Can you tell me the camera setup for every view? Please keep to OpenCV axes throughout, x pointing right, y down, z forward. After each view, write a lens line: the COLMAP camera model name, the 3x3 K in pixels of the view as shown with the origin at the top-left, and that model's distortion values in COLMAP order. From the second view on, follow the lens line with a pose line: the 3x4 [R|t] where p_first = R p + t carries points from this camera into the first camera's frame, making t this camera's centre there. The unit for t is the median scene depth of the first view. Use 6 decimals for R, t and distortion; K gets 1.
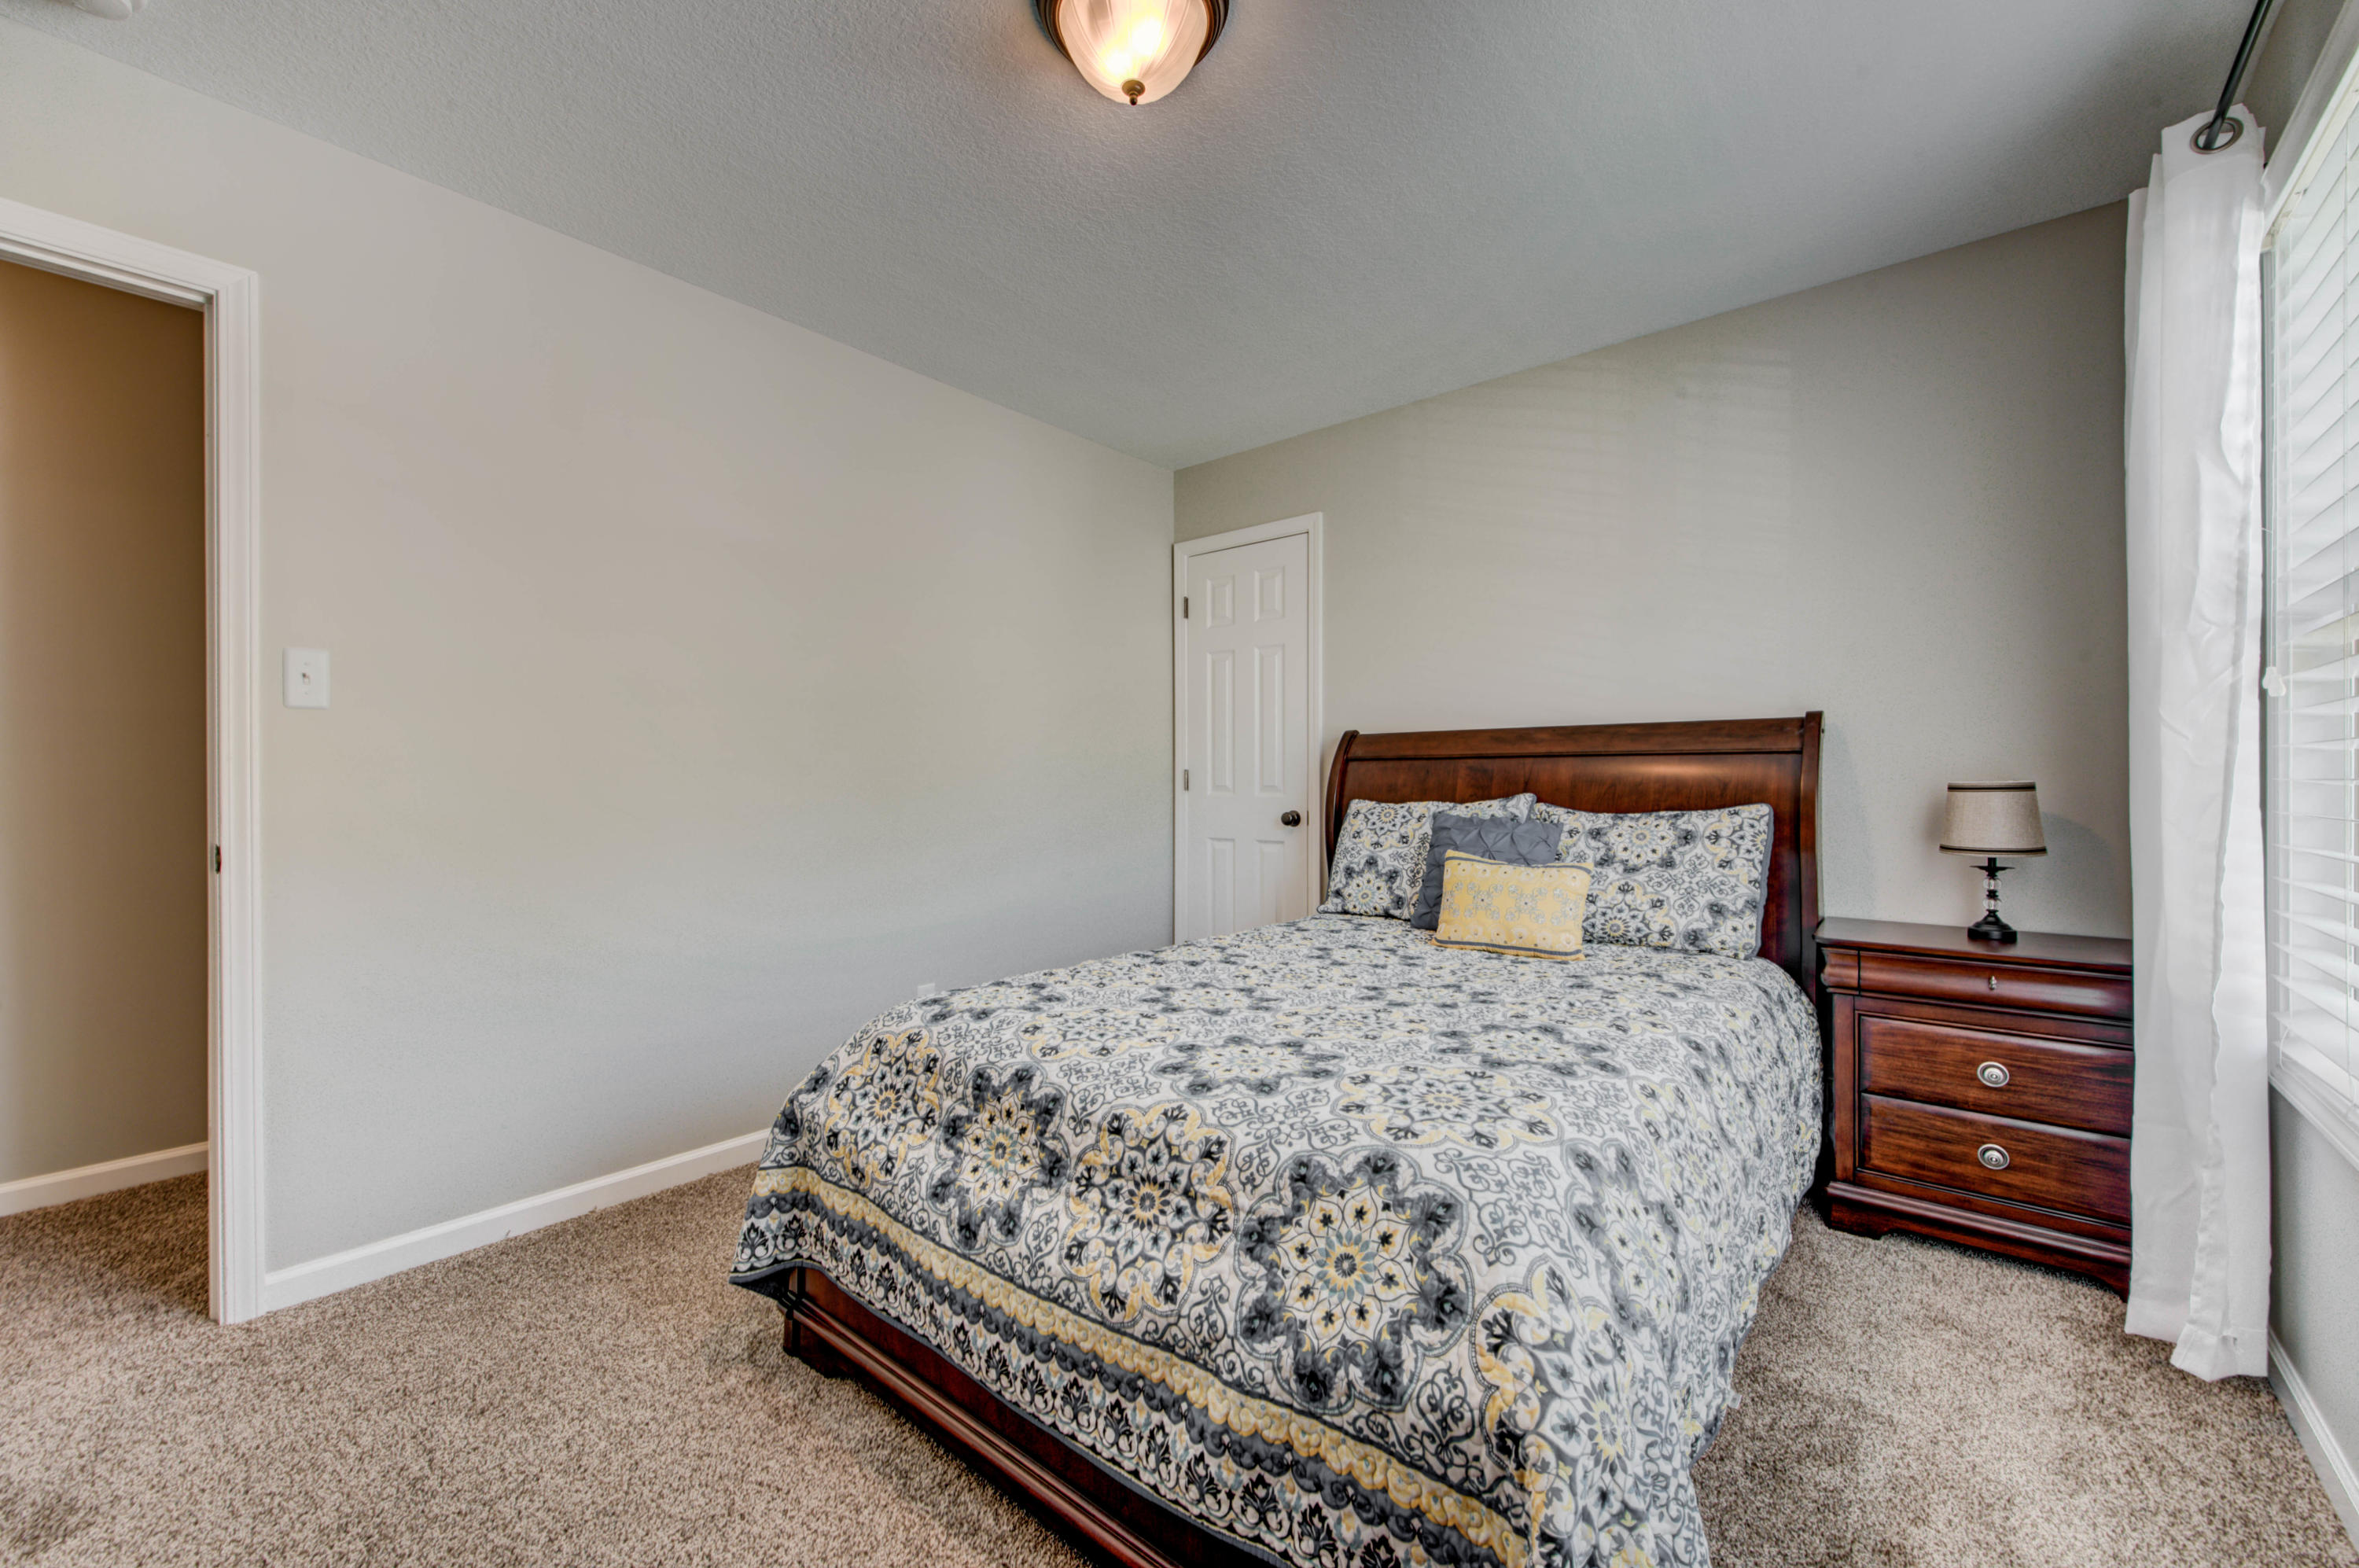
lens RADIAL K [[931.1, 0, 1179.5], [0, 931.1, 784.0], [0, 0, 1]] dist [-0.002198, -0.000326]
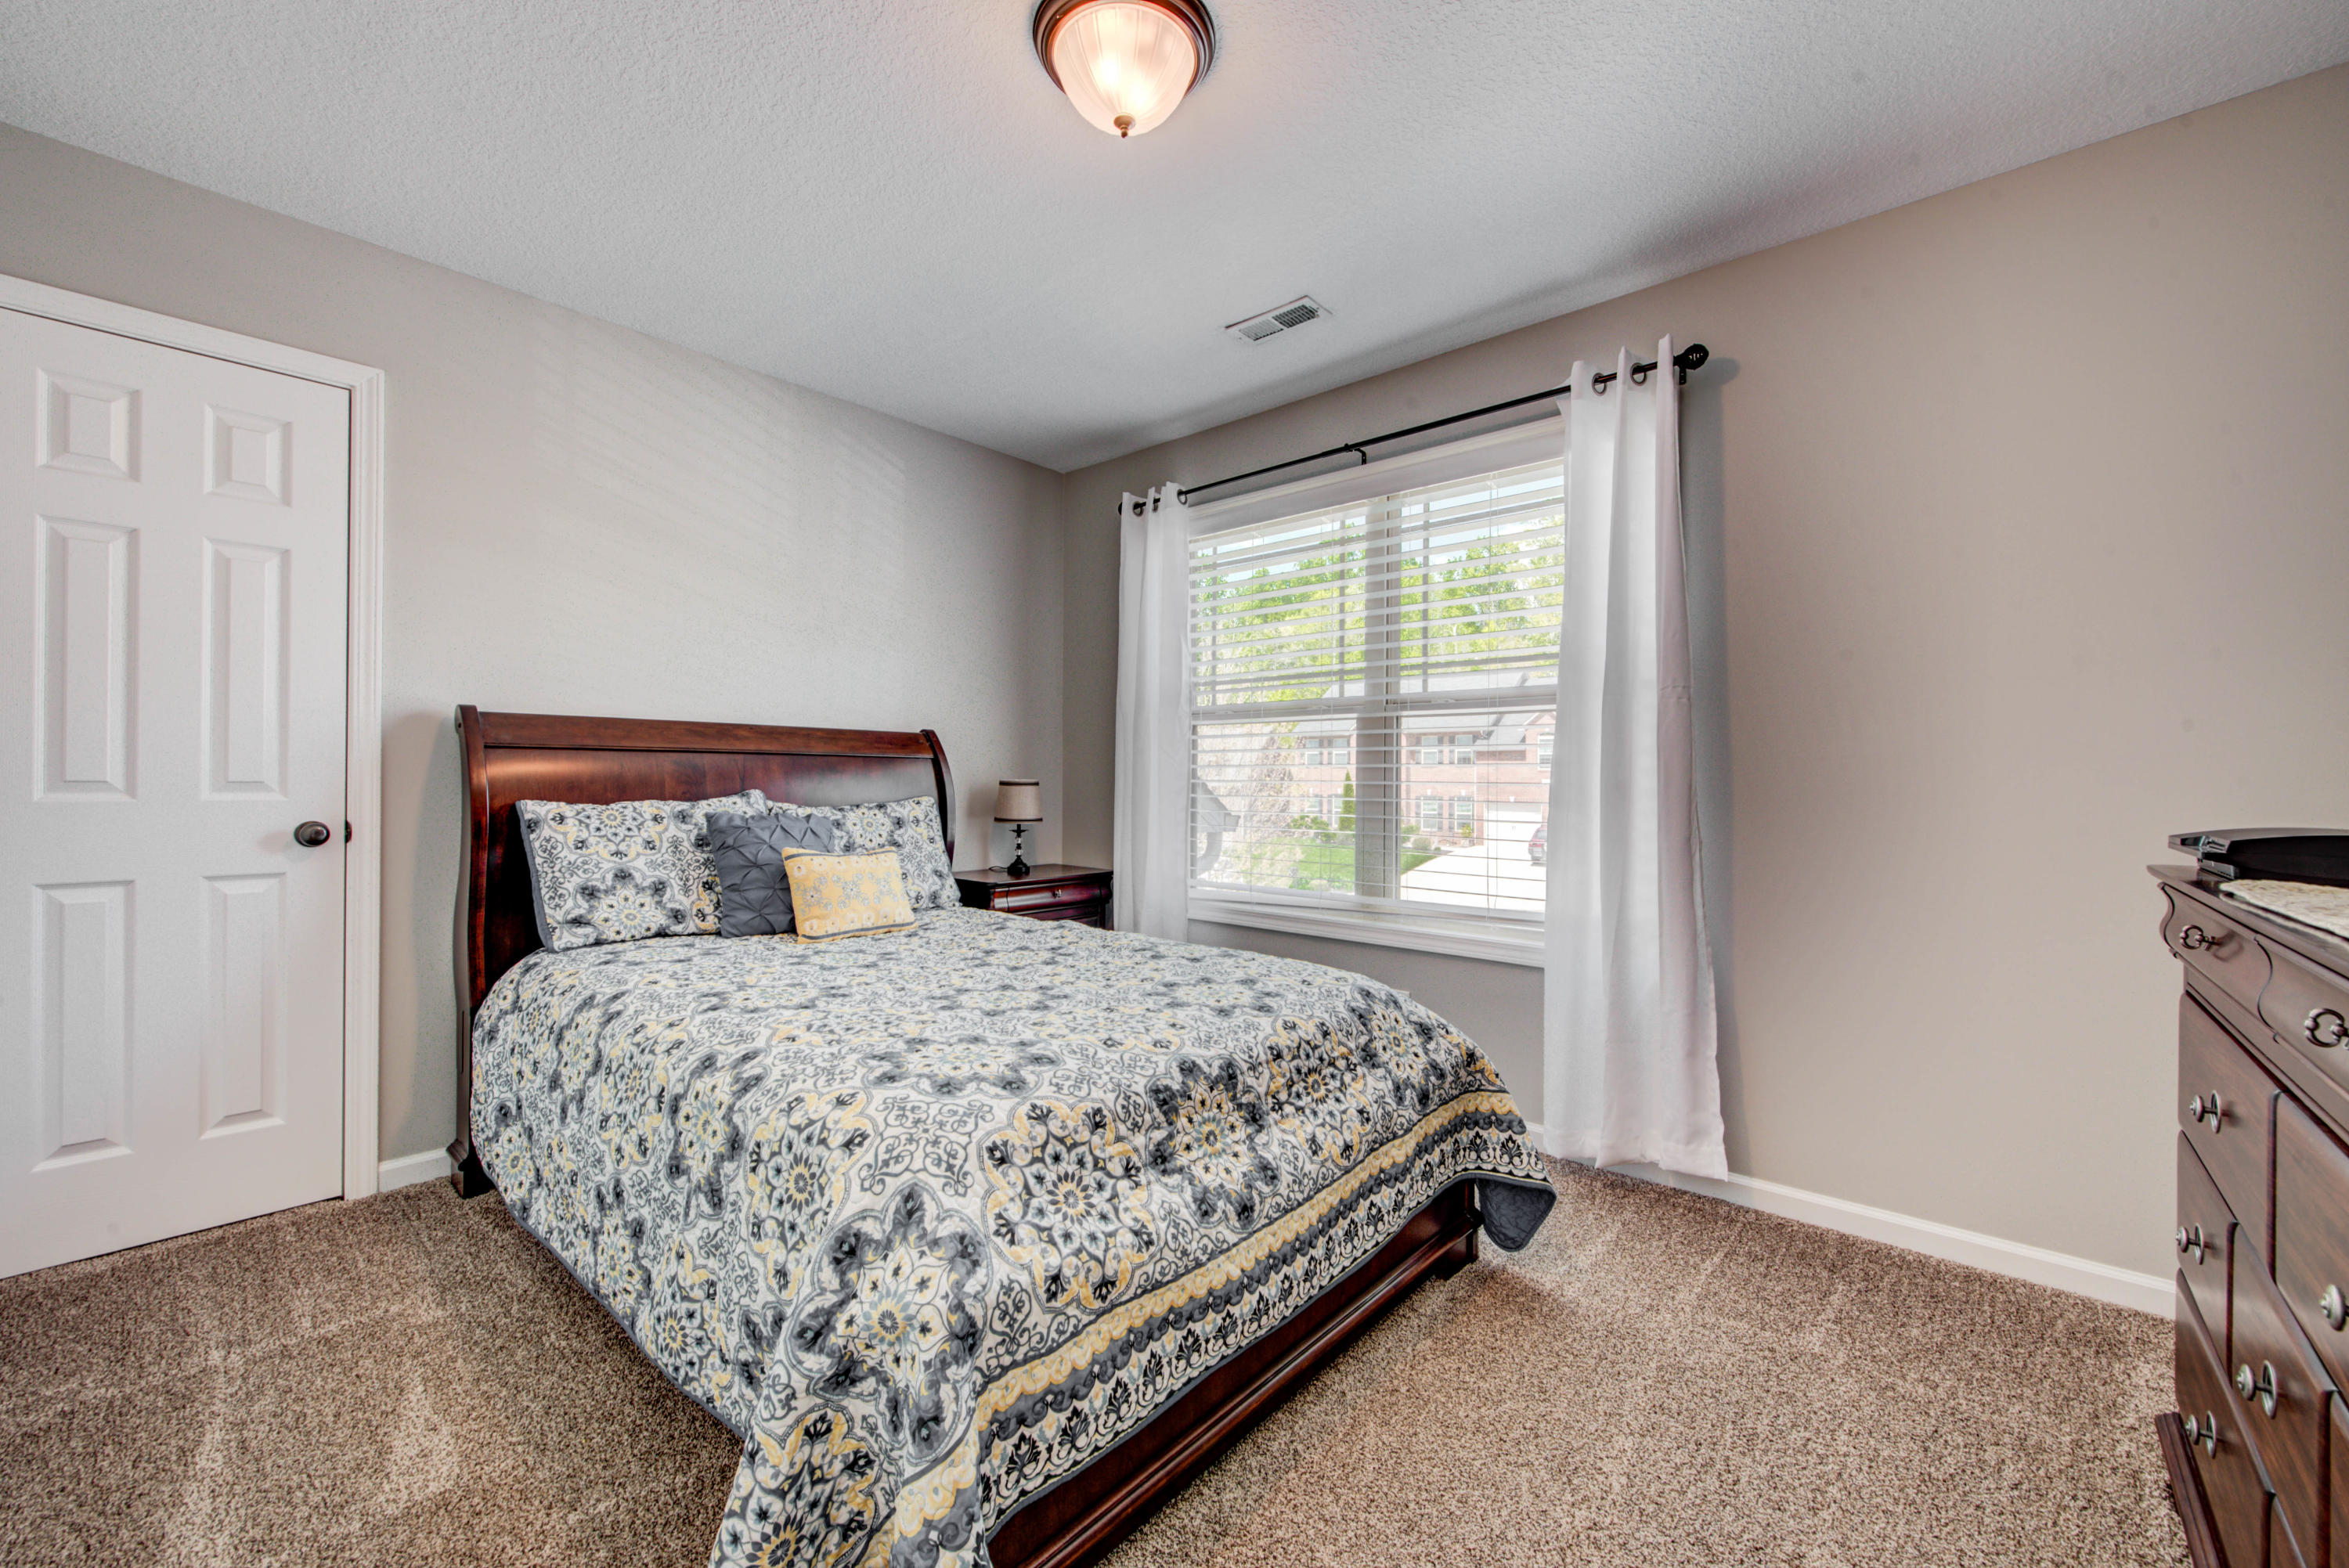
lens RADIAL K [[927.1, 0, 1174.5], [0, 927.1, 784.0], [0, 0, 1]] dist [-0.002198, -0.000326]
pose [[0.024237, -0.002726, 0.999703, -1.164600], [-0.003705, 0.999989, 0.002816, -0.001076], [-0.999699, -0.003772, 0.024226, 0.971669]]
